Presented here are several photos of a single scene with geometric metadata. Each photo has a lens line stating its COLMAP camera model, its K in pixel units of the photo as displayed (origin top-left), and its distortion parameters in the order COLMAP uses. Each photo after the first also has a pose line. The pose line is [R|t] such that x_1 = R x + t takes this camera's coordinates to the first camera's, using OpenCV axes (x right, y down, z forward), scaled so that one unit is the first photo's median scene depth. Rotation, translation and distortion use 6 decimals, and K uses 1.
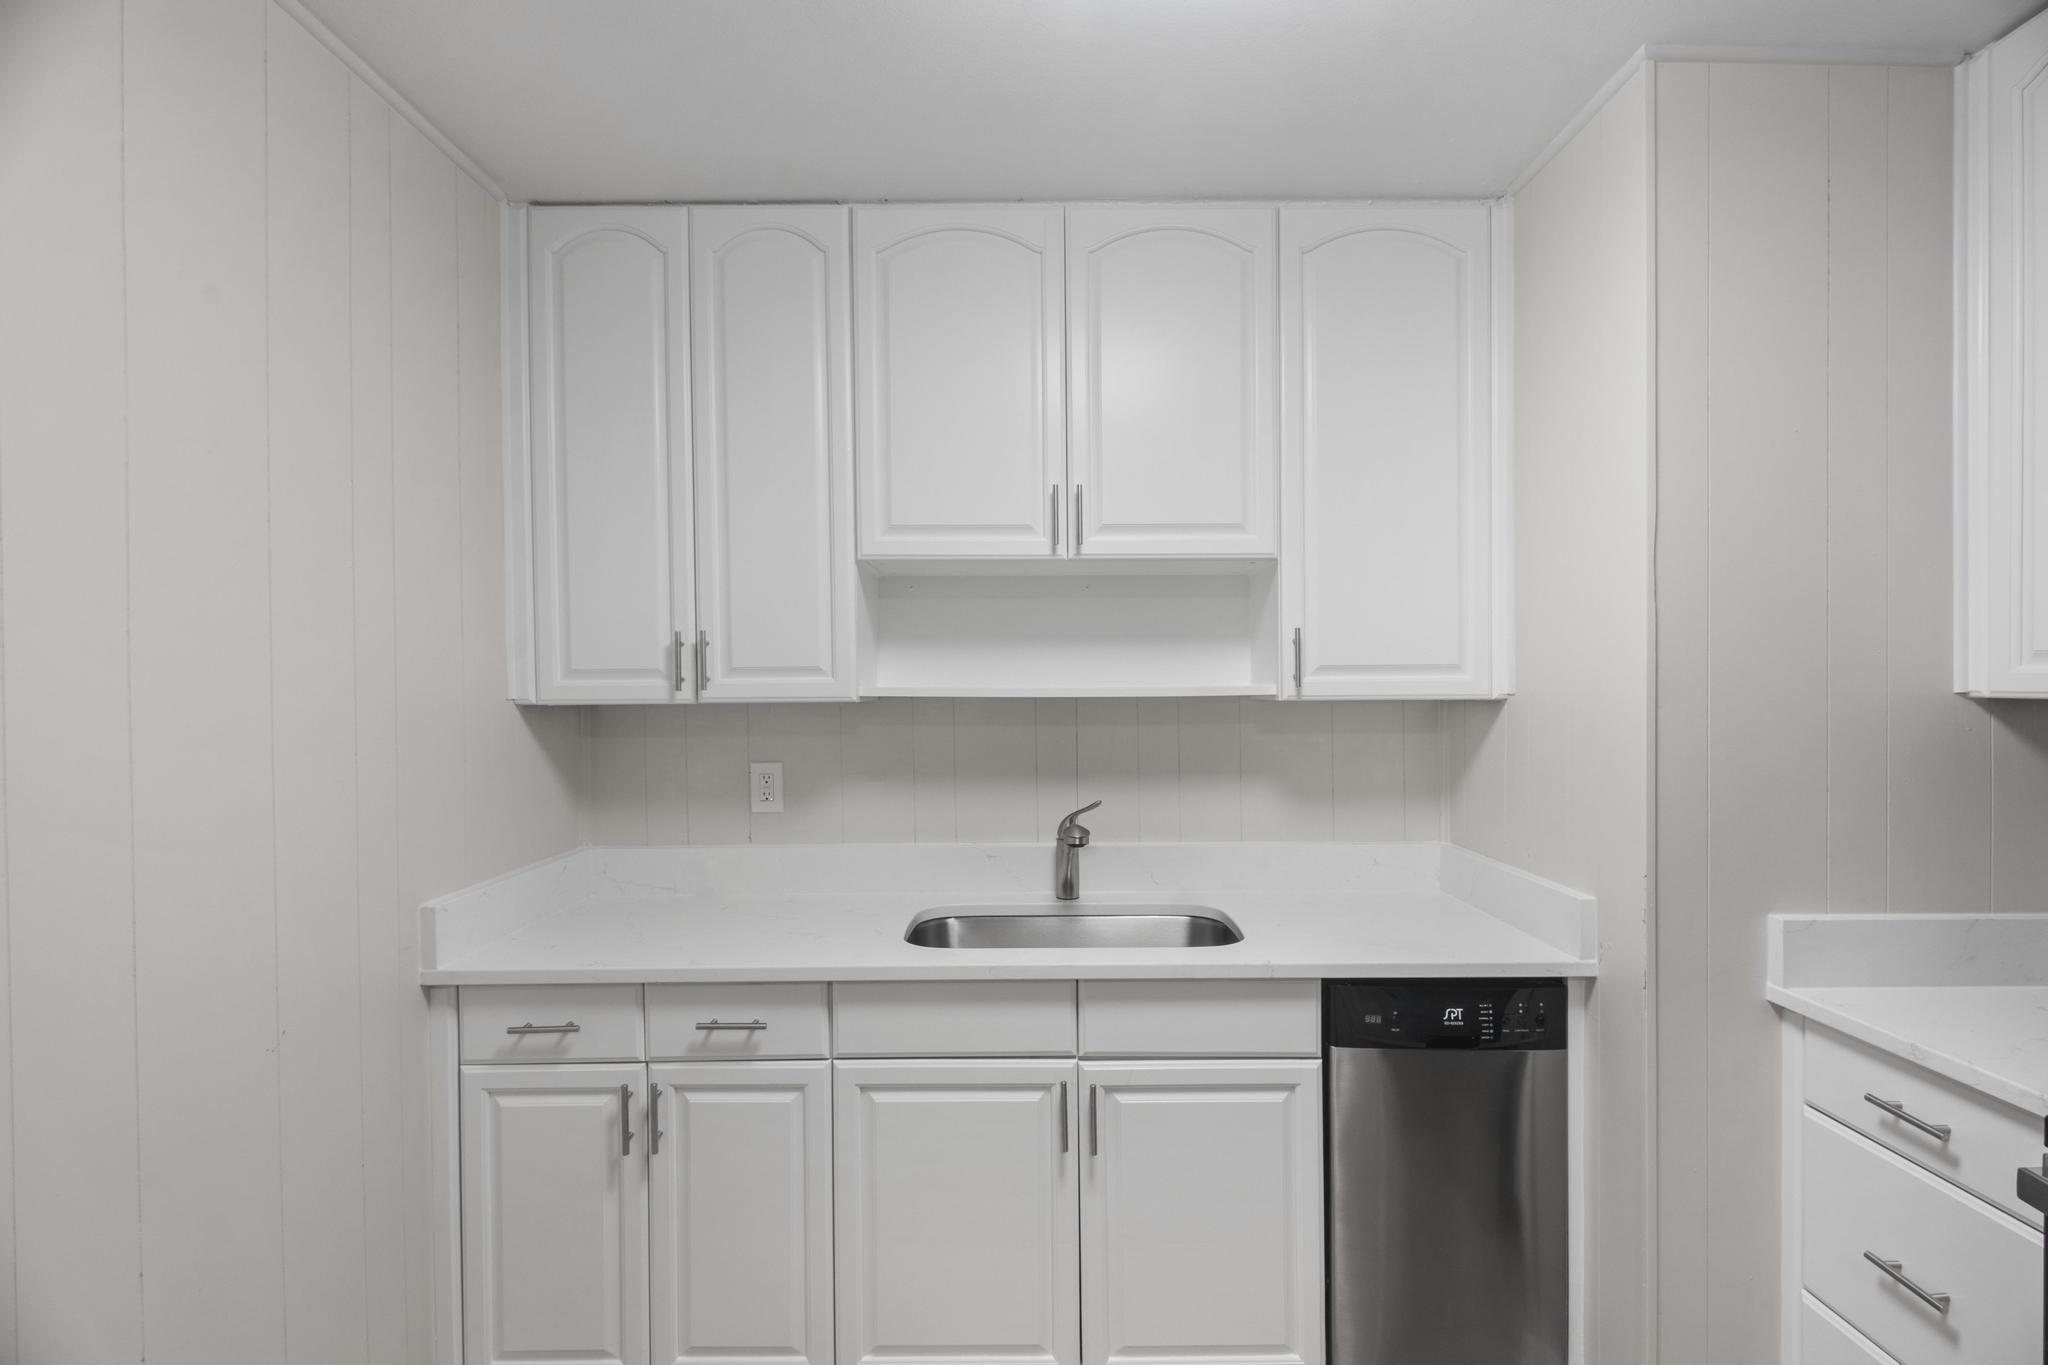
lens RADIAL K [[982.0, 0, 1054.1], [0, 982.0, 699.3], [0, 0, 1]] dist [-0.001129, -0.000865]
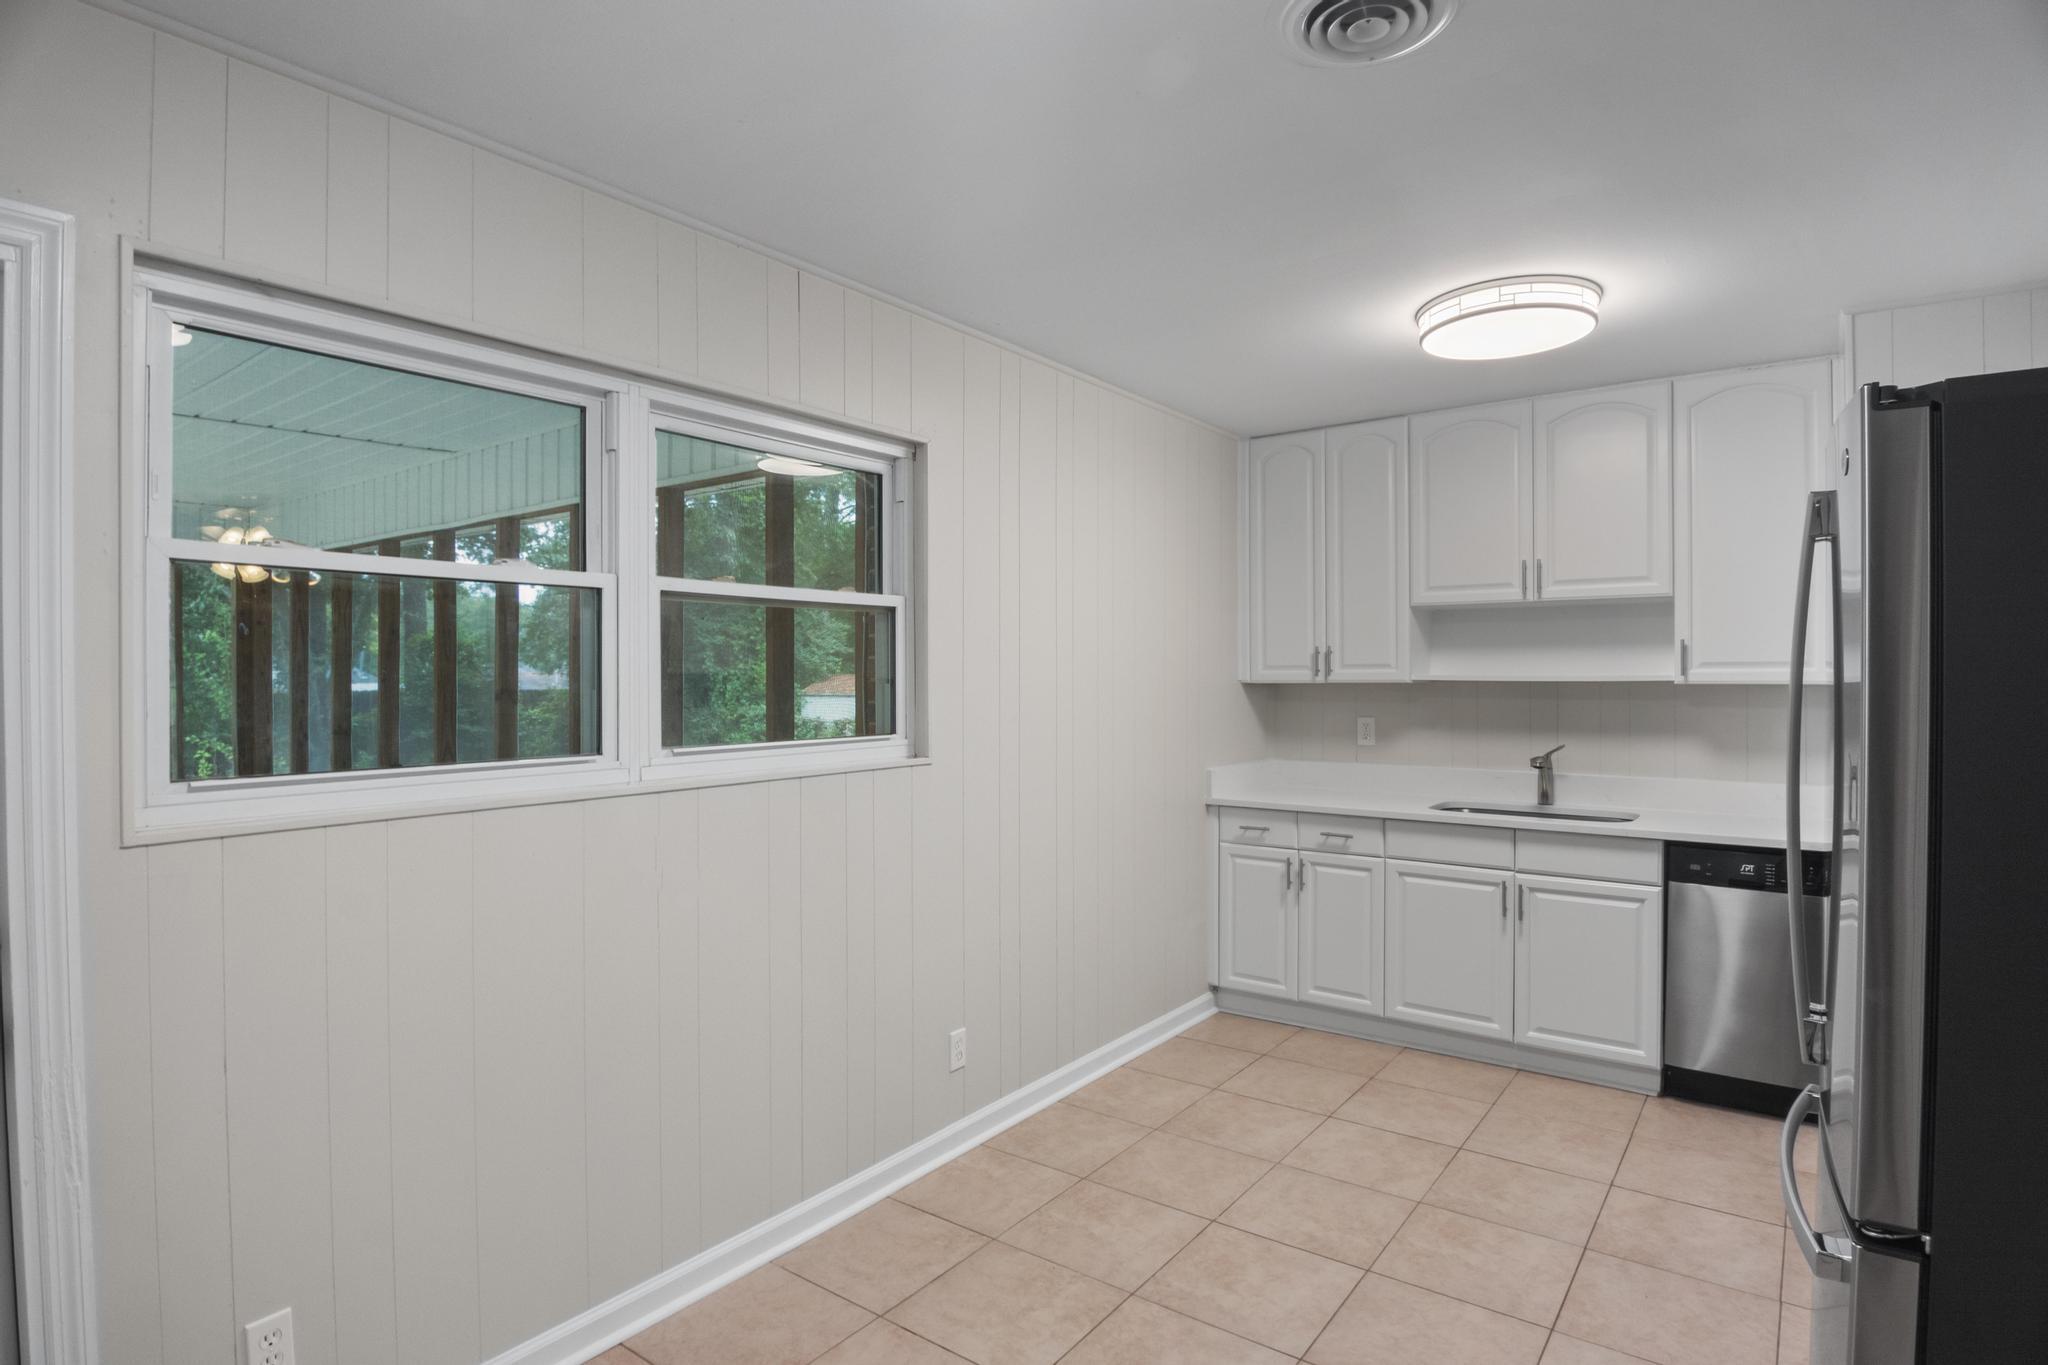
lens RADIAL K [[1066.2, 0, 1024.0], [0, 1066.2, 682.5], [0, 0, 1]] dist [-0.001522, -0.000888]
pose [[0.789812, 0.008739, -0.613287, 0.530294], [-0.013693, 0.999901, -0.003386, 0.021833], [0.613197, 0.011072, 0.789853, -1.196882]]
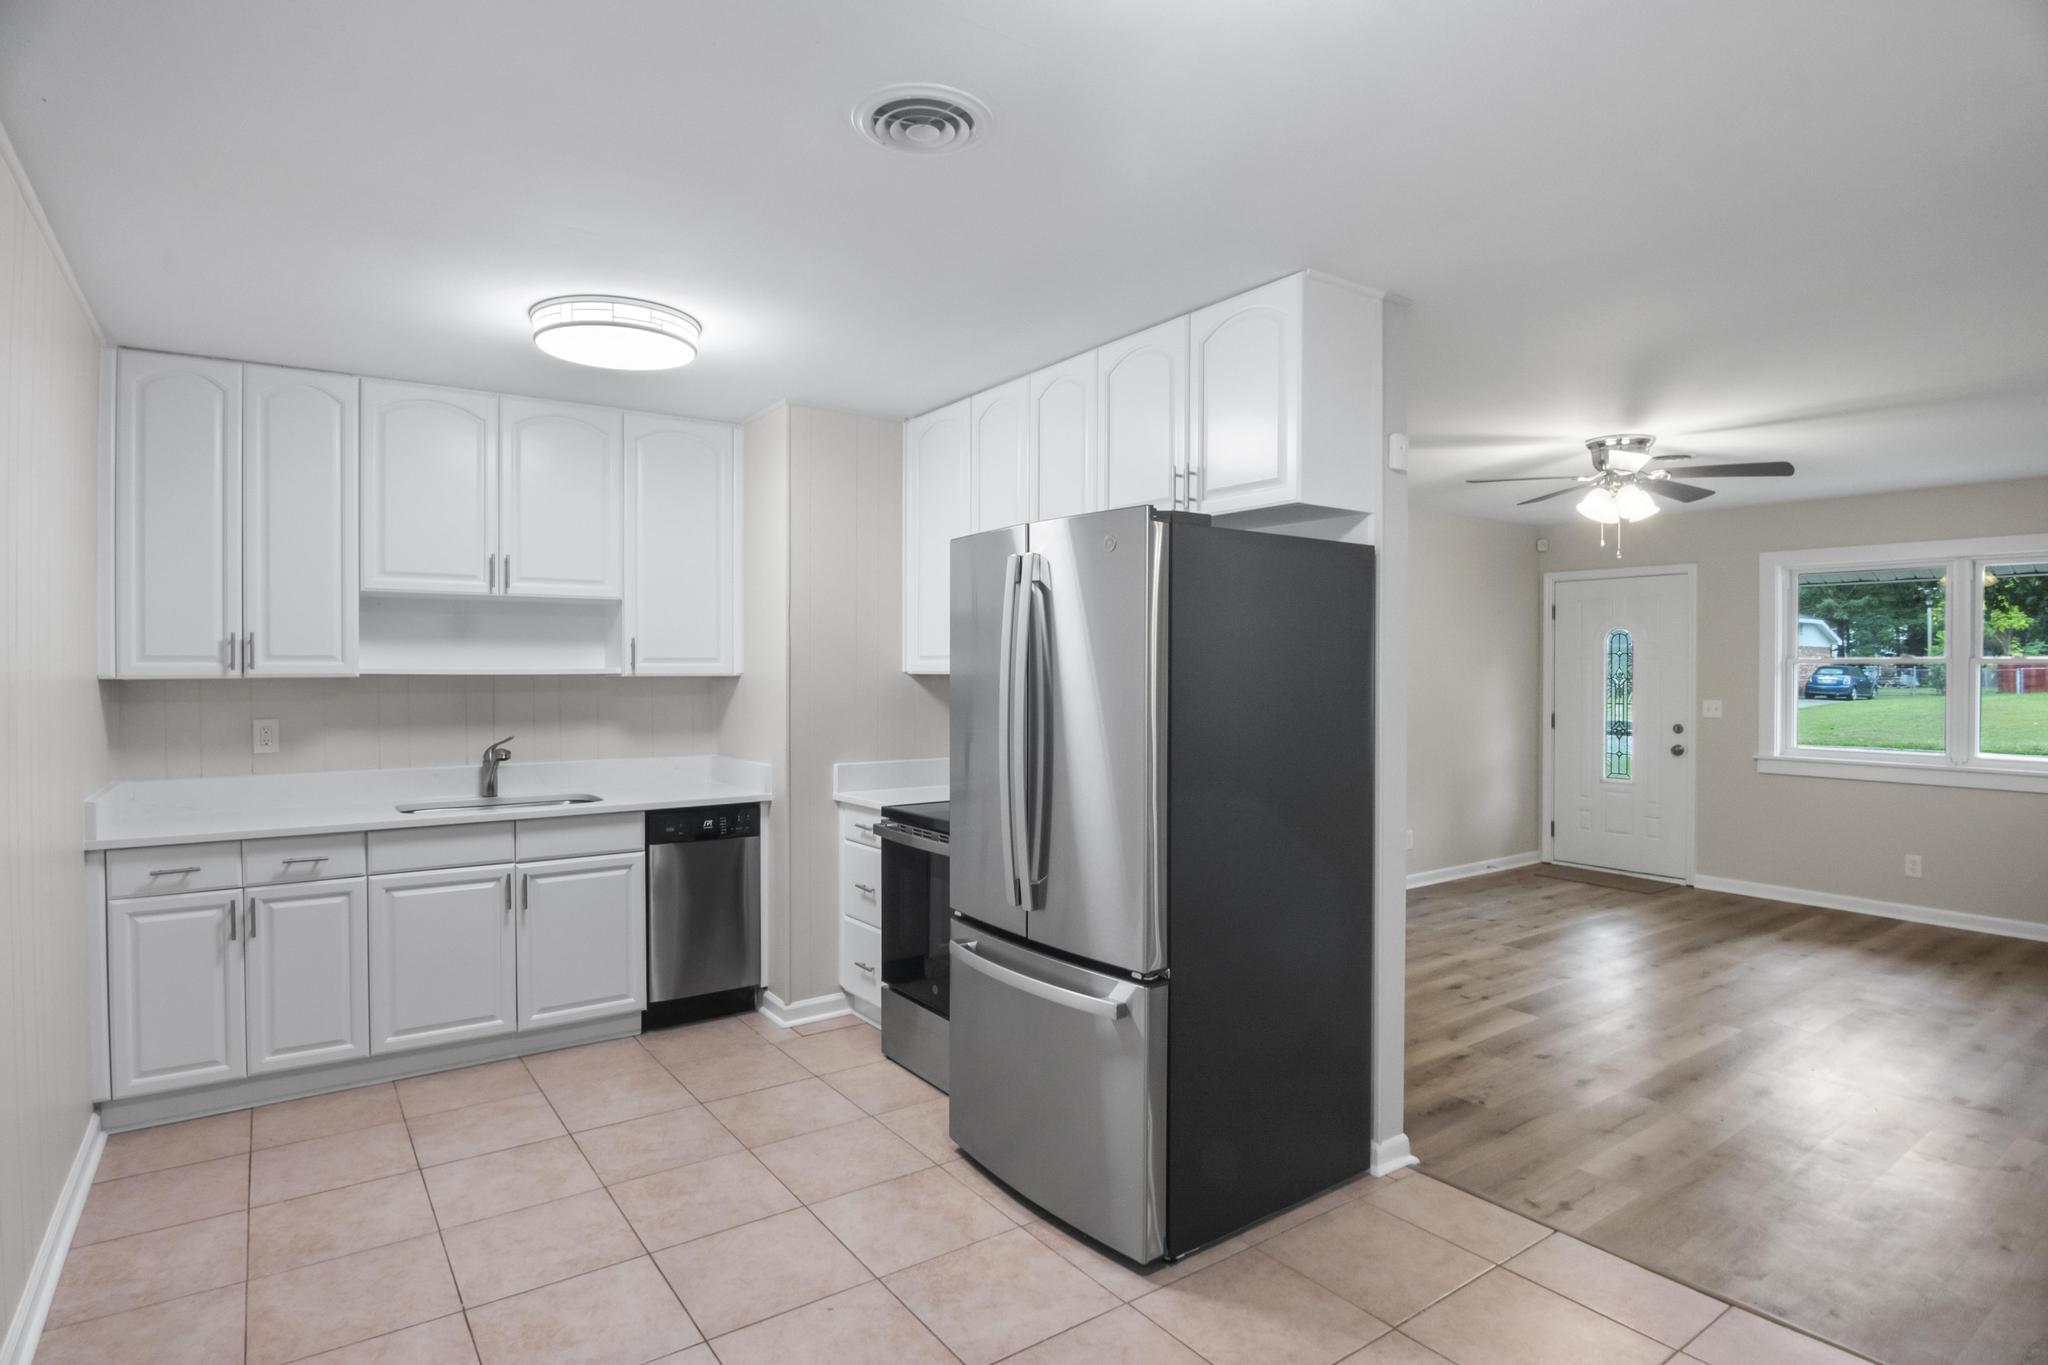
lens RADIAL K [[1077.2, 0, 1027.1], [0, 1077.2, 659.7], [0, 0, 1]] dist [-0.034328, -0.000295]
pose [[0.825747, 0.008695, 0.563974, -0.326107], [0.006277, 0.999678, -0.024602, 0.028166], [-0.564006, 0.023855, 0.825426, -1.276664]]
